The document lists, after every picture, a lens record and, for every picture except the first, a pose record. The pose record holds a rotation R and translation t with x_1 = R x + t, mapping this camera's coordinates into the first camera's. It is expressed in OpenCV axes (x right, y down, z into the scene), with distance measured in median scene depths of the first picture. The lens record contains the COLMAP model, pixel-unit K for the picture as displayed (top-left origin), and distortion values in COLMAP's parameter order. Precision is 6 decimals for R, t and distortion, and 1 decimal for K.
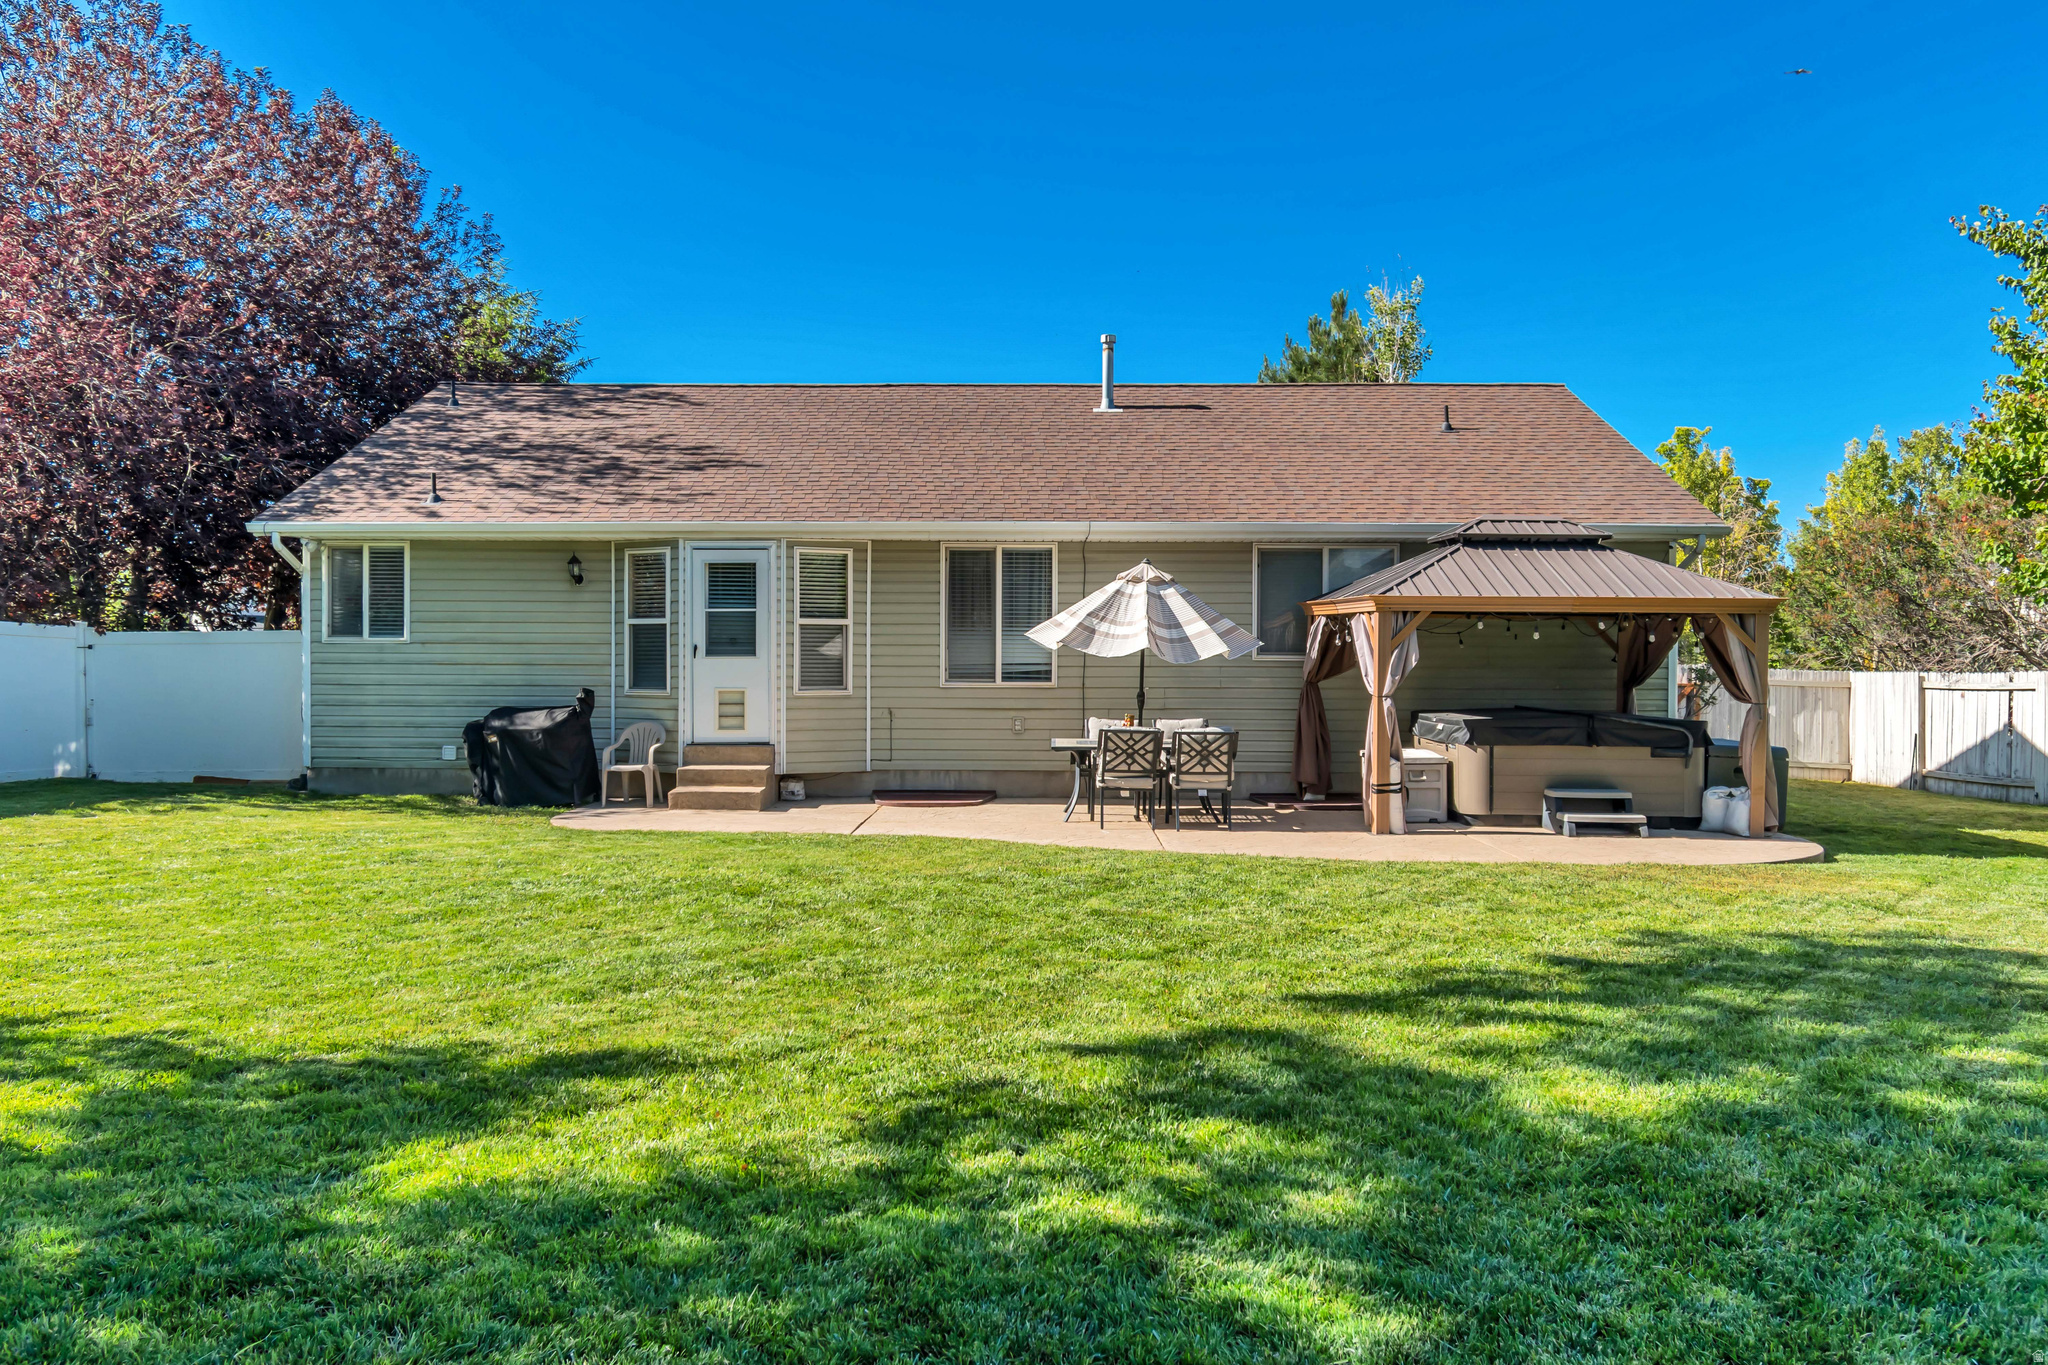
lens RADIAL K [[1427.5, 0, 1025.1], [0, 1427.5, 690.2], [0, 0, 1]] dist [0.006938, 0.000128]
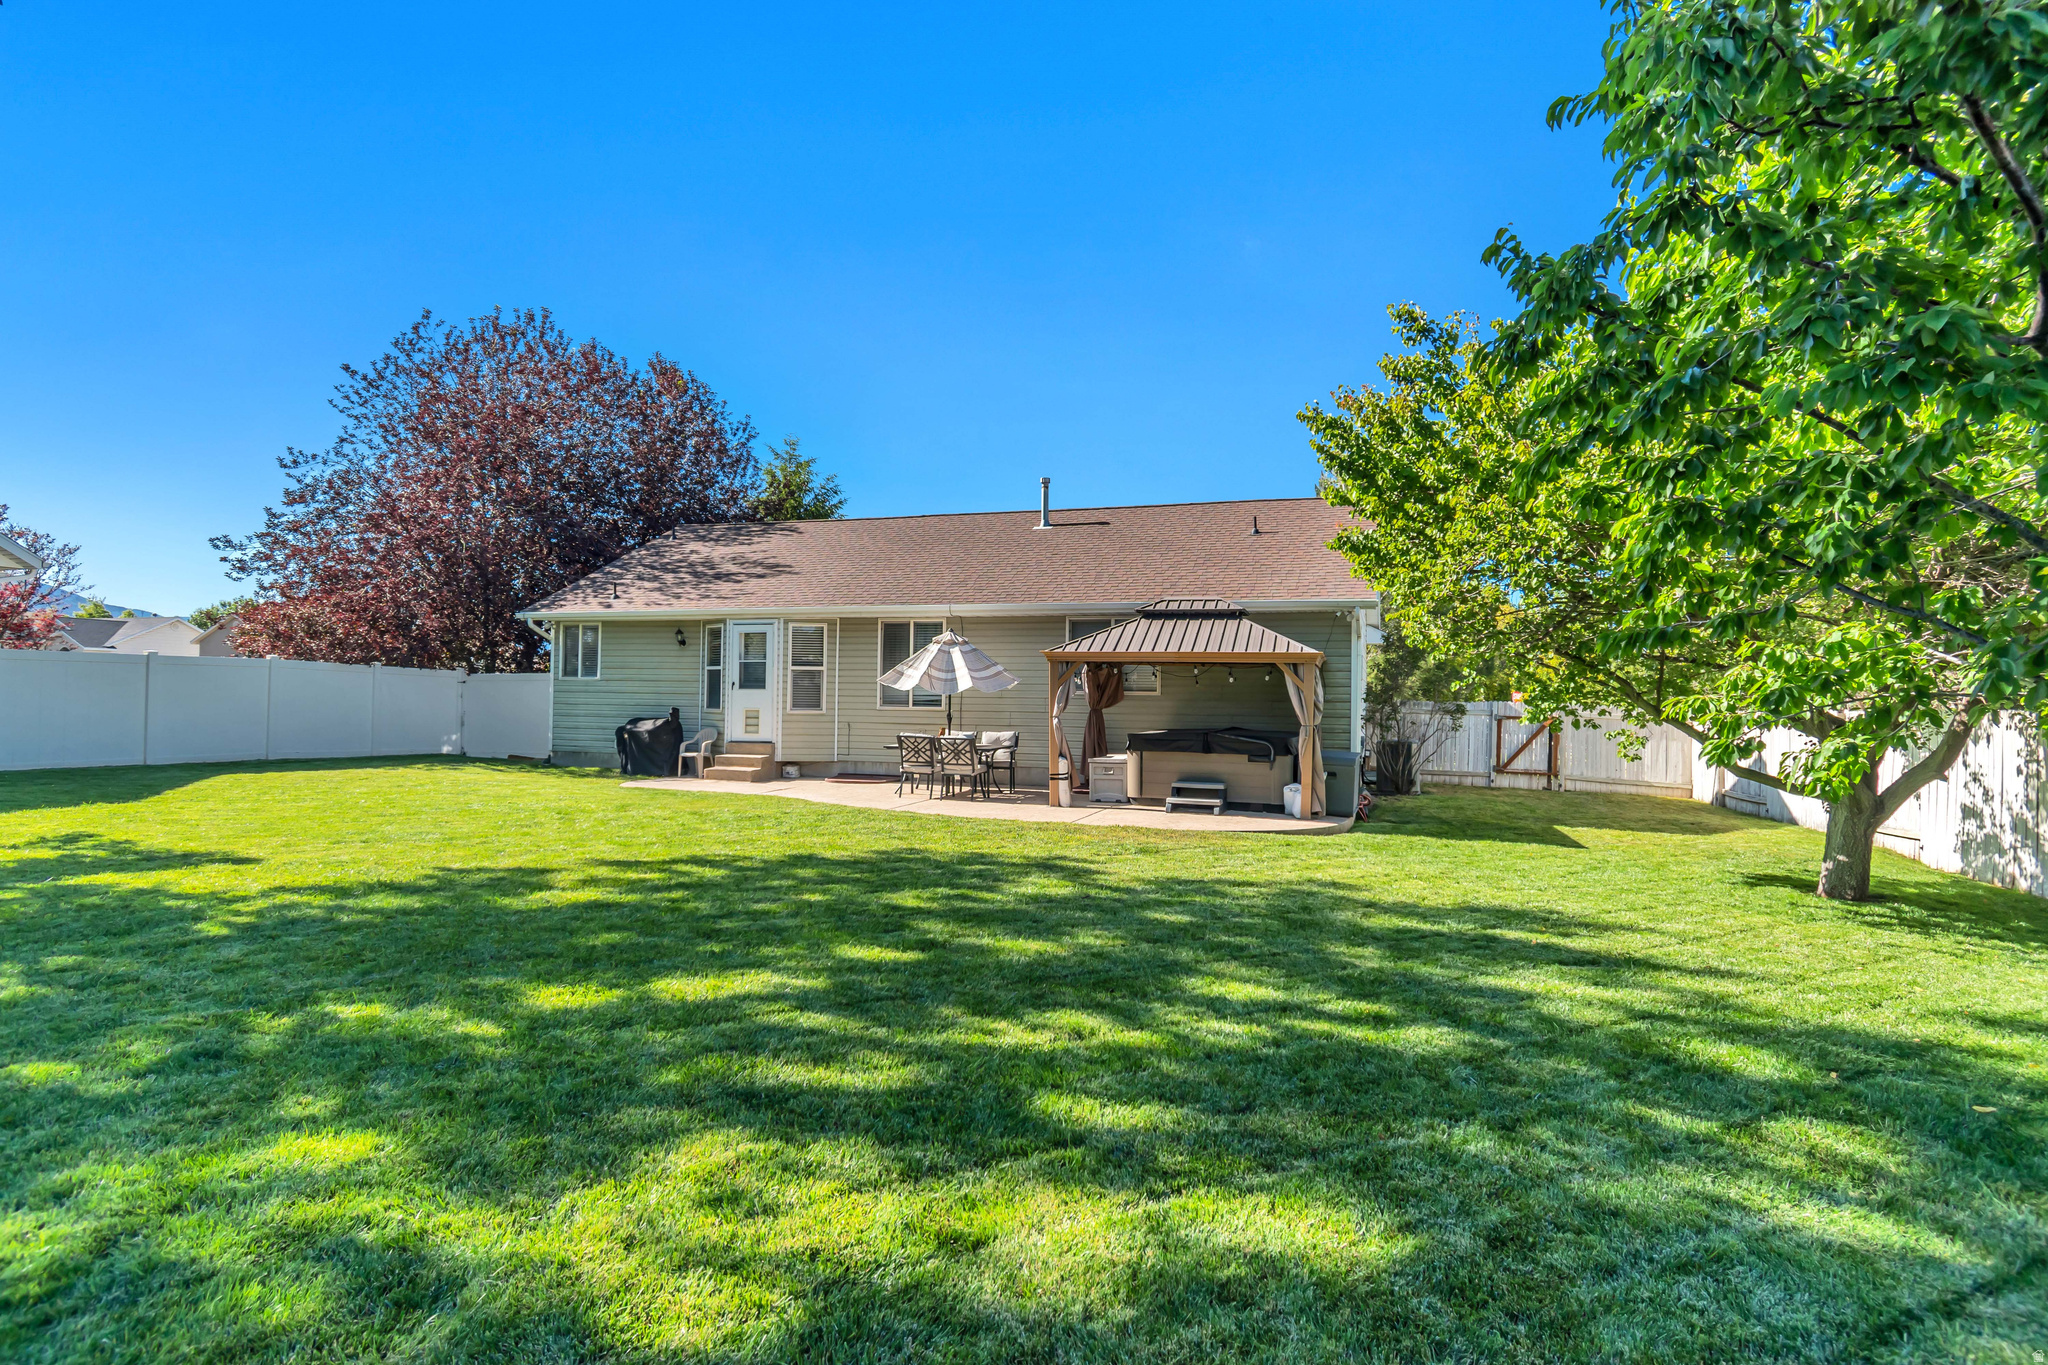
lens RADIAL K [[1083.2, 0, 1026.8], [0, 1083.2, 685.9], [0, 0, 1]] dist [0.003208, 0.000144]
pose [[0.953814, 0.005937, -0.300339, 0.472444], [-0.015544, 0.999441, -0.029611, 0.004880], [0.299995, 0.032912, 0.953373, -0.101759]]
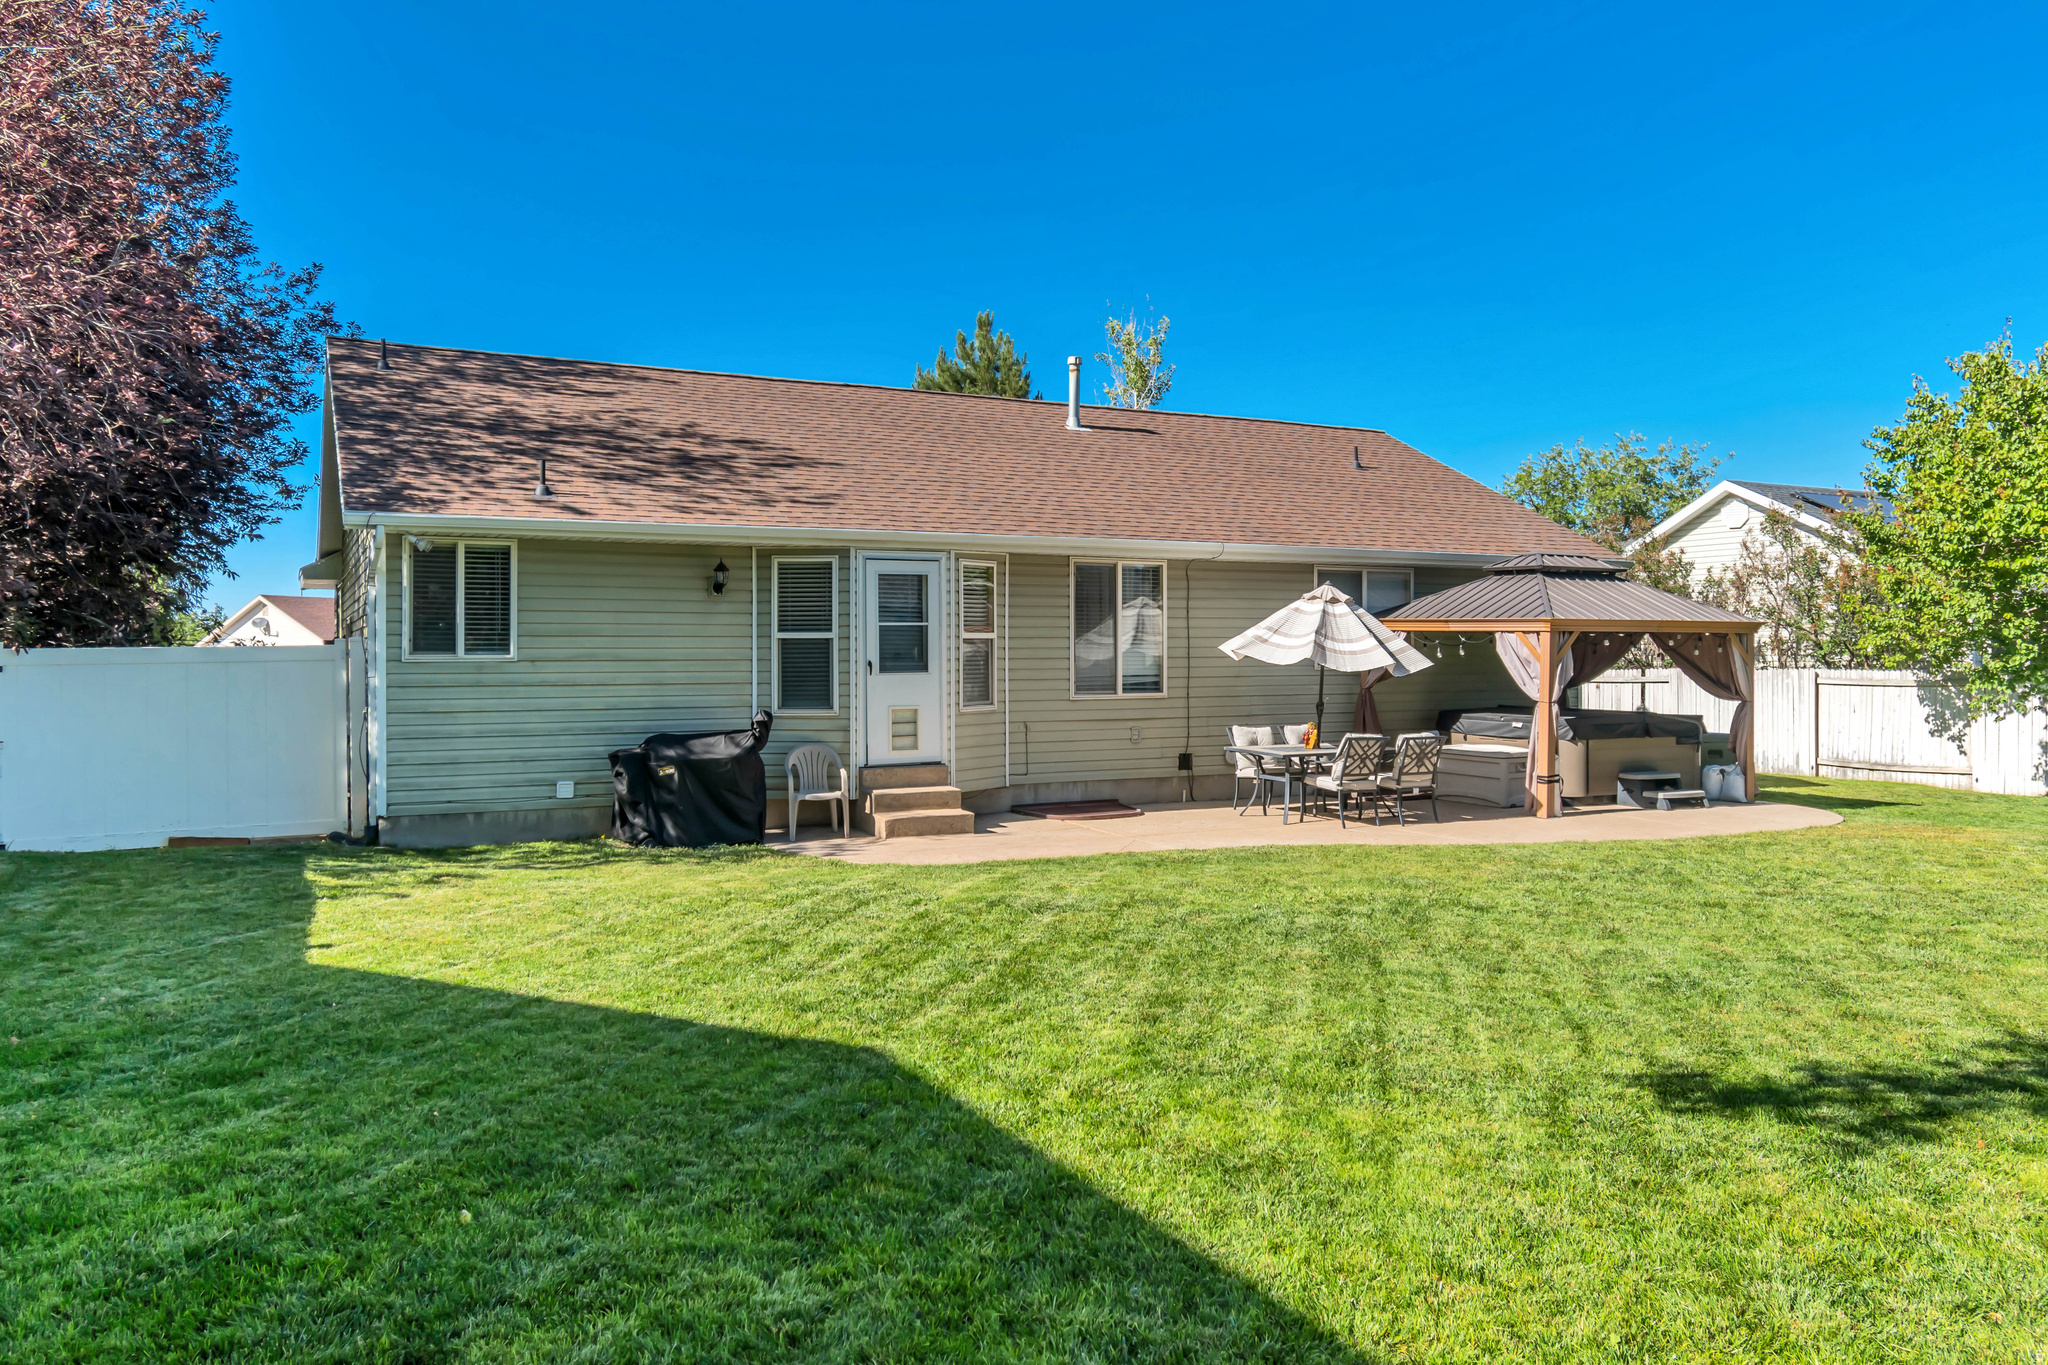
lens RADIAL K [[1427.5, 0, 1020.8], [0, 1427.5, 664.7], [0, 0, 1]] dist [0.006938, 0.000128]
pose [[0.881542, -0.010239, 0.471995, -0.582748], [0.014958, 0.999869, -0.006246, -0.021710], [-0.471869, 0.012566, 0.881579, 0.125332]]
